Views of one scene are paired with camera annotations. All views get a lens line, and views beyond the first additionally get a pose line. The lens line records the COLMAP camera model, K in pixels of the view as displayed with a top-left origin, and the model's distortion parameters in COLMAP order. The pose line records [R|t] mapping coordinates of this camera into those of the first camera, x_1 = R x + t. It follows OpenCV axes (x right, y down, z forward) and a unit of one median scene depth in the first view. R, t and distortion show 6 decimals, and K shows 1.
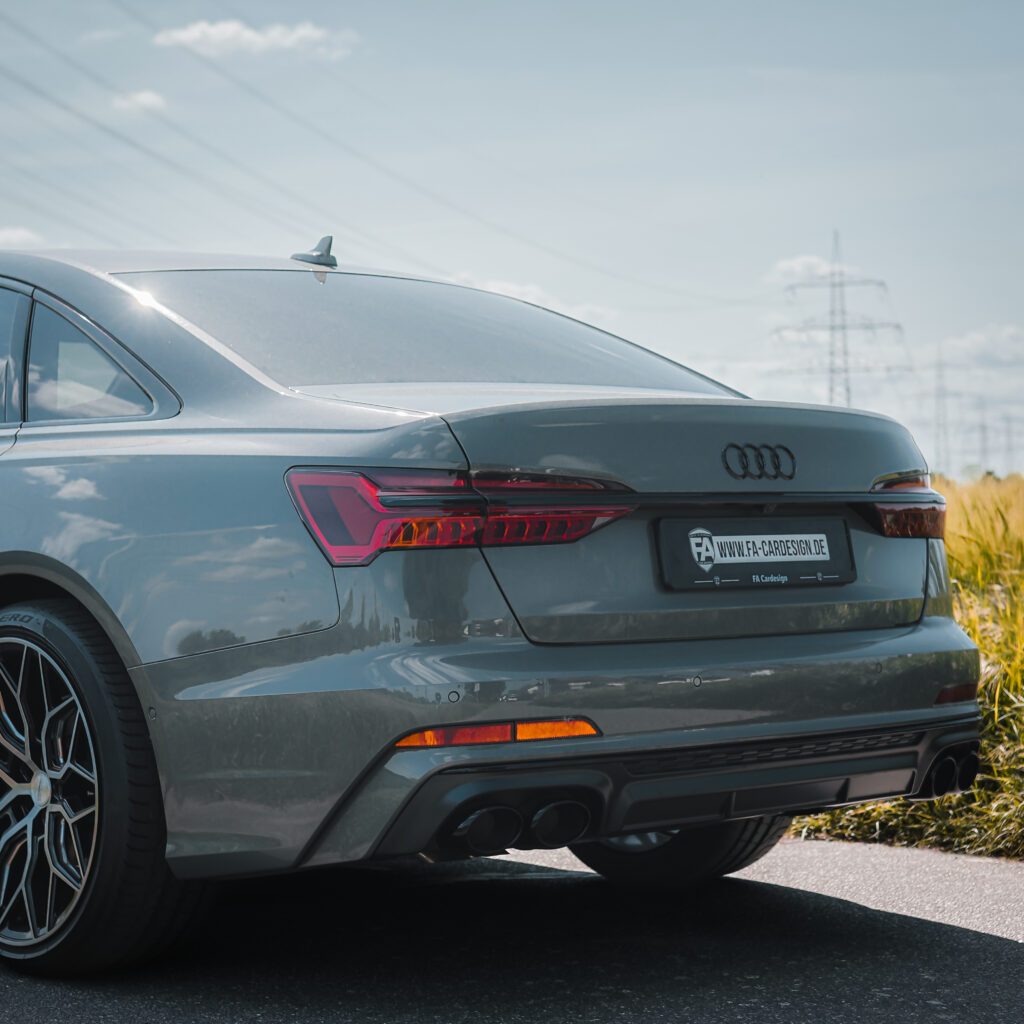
lens RADIAL K [[2272.1, 0, 510.5], [0, 2272.1, 509.4], [0, 0, 1]] dist [-0.120311, 0.000000]
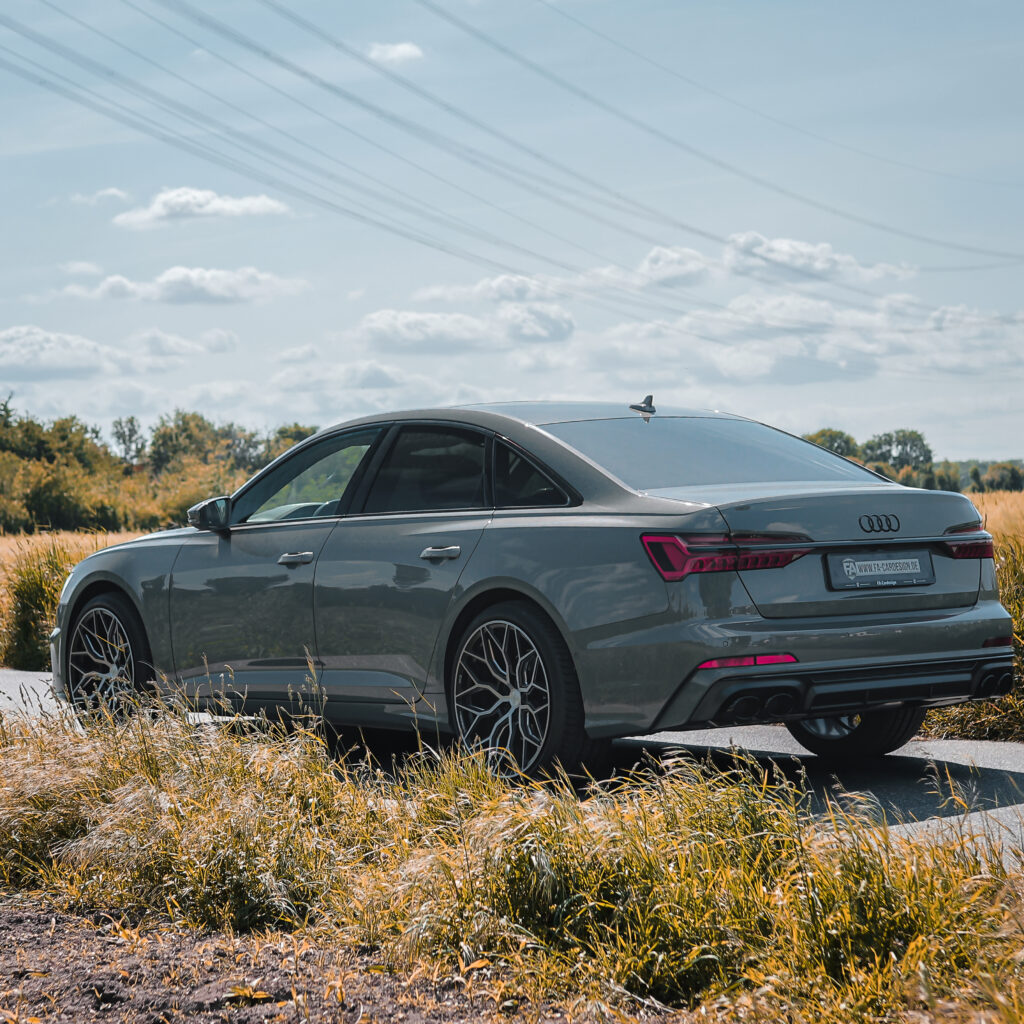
lens RADIAL K [[2272.1, 0, 515.3], [0, 2272.1, 511.8], [0, 0, 1]] dist [-0.120311, 0.000000]
pose [[0.992528, -0.025003, -0.119432, 0.031384], [0.025004, 0.999686, -0.001497, -0.035405], [0.119431, -0.001501, 0.992841, -0.968050]]
